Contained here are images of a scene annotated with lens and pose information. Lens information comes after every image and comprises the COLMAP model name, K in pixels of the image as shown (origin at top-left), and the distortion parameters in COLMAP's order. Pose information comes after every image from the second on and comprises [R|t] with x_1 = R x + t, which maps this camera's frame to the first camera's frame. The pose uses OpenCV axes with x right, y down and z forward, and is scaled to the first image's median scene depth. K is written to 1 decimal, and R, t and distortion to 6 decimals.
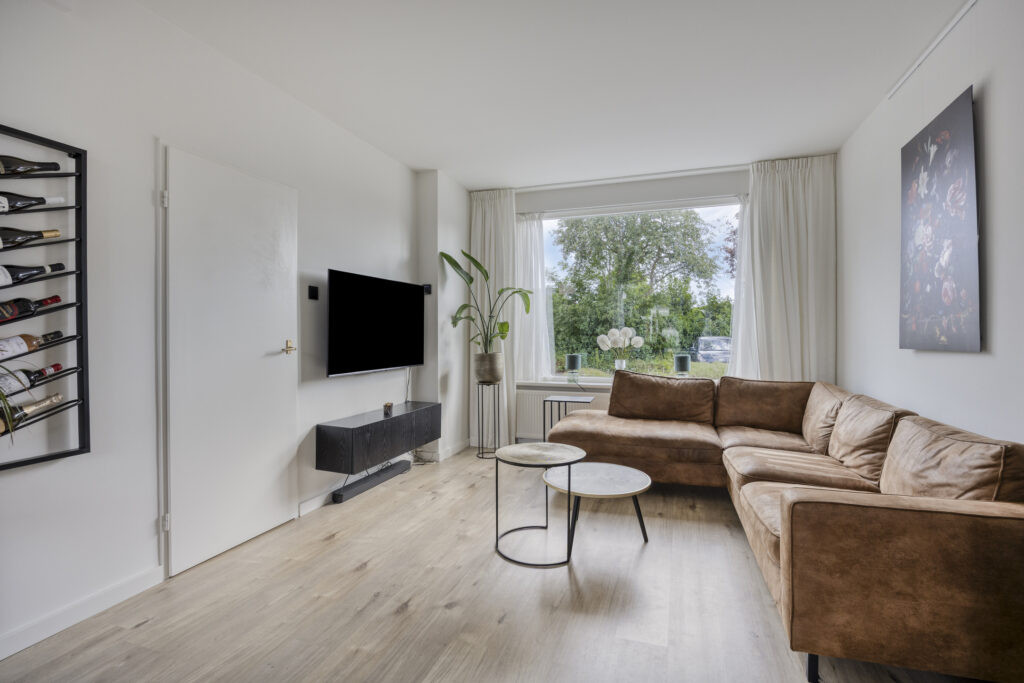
lens RADIAL K [[484.3, 0, 522.8], [0, 484.3, 341.8], [0, 0, 1]] dist [-0.017967, 0.001042]
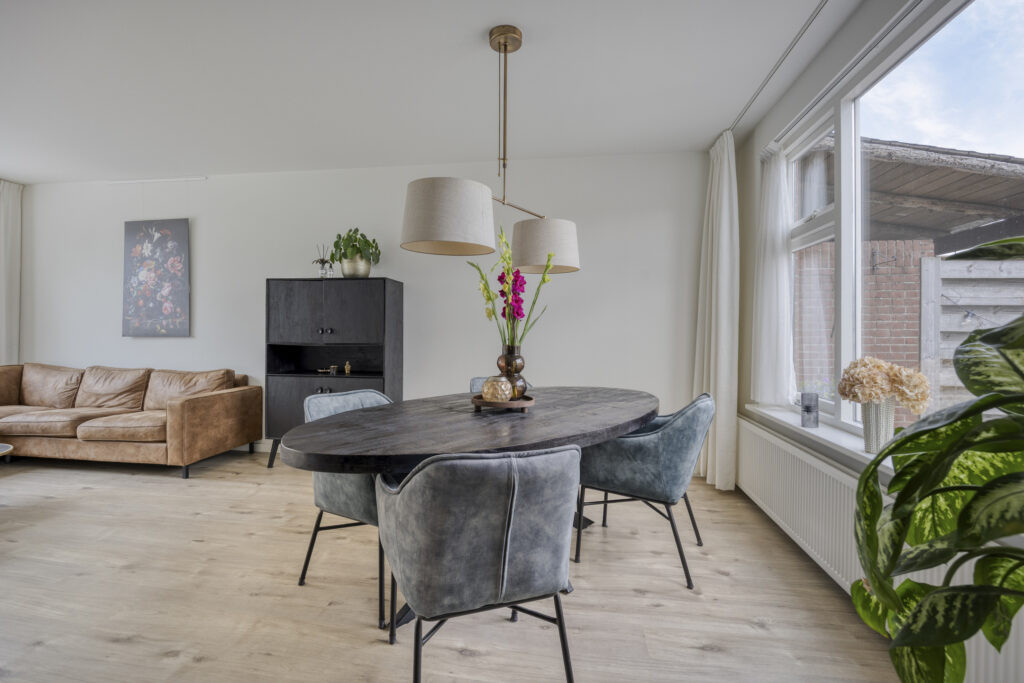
lens RADIAL K [[457.5, 0, 502.2], [0, 457.5, 331.9], [0, 0, 1]] dist [-0.014983, 0.000624]
pose [[-0.154178, 0.005171, 0.988030, -0.896412], [0.000290, 0.999986, -0.005188, 0.005393], [-0.988043, -0.000513, -0.154178, -0.088059]]
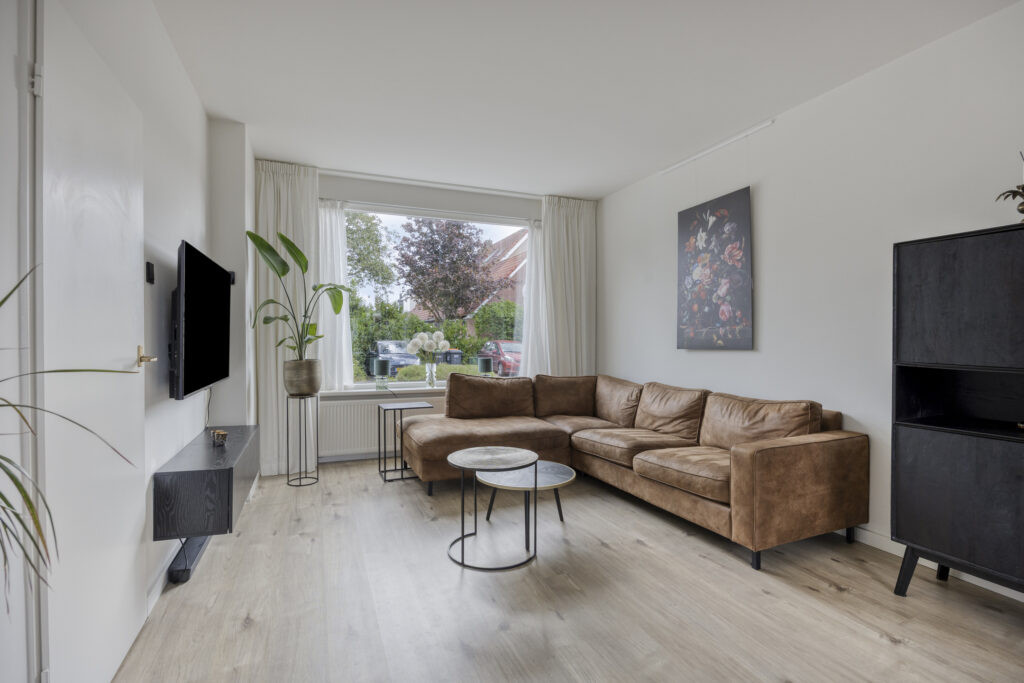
lens RADIAL K [[484.3, 0, 523.9], [0, 484.3, 348.7], [0, 0, 1]] dist [-0.017967, 0.001042]
pose [[0.751887, -0.009803, 0.659219, -0.466425], [0.005541, 0.999948, 0.008551, -0.001454], [-0.659269, -0.002776, 0.751902, 0.170173]]
